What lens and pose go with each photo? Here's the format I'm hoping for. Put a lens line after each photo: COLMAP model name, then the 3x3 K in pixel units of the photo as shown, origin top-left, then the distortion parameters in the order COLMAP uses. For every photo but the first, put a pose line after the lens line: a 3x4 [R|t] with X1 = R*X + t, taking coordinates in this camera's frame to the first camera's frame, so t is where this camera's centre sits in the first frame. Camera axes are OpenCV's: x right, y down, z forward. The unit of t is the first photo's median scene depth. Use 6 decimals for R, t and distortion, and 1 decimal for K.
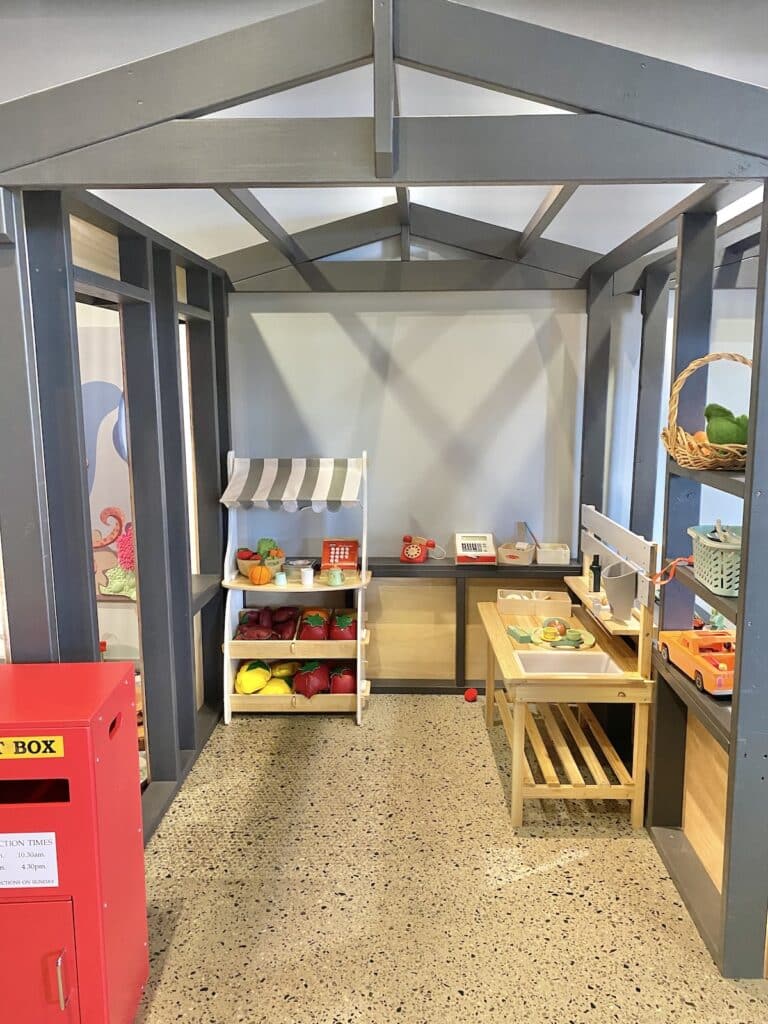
lens RADIAL K [[783.3, 0, 387.4], [0, 783.3, 513.4], [0, 0, 1]] dist [0.034439, -0.020335]
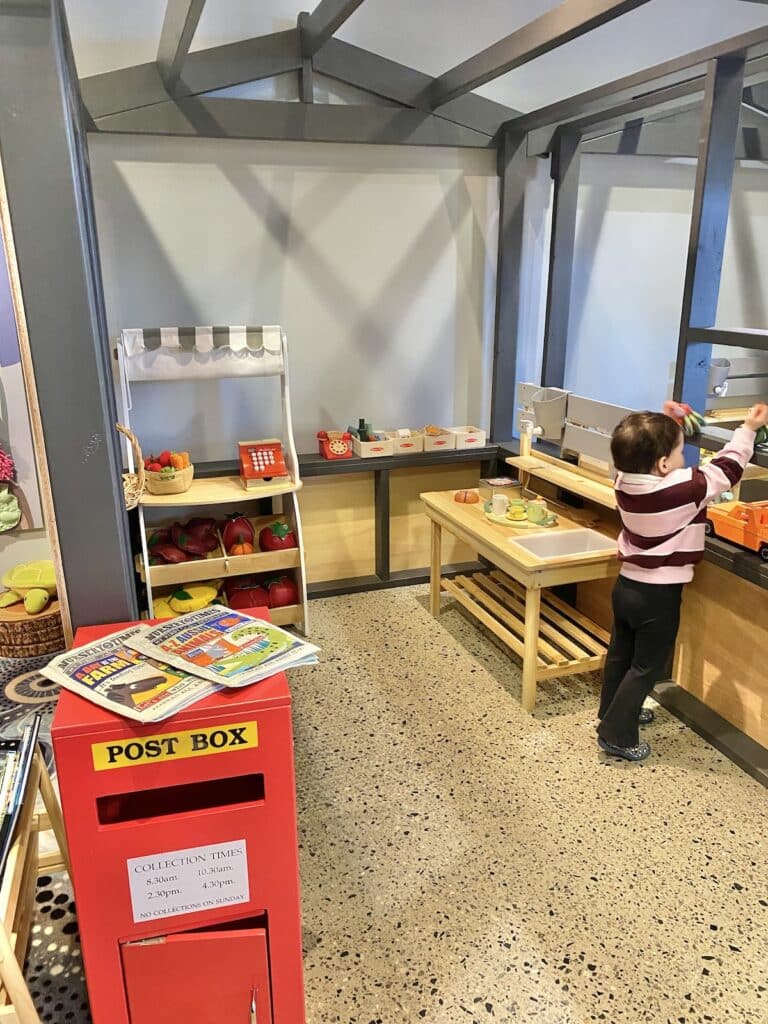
lens RADIAL K [[783.3, 0, 382.3], [0, 783.3, 512.2], [0, 0, 1]] dist [0.034439, -0.020335]
pose [[0.932547, -0.111296, 0.343466, -0.248564], [0.061096, 0.986228, 0.153693, -0.011320], [-0.355842, -0.122341, 0.926504, 0.127362]]
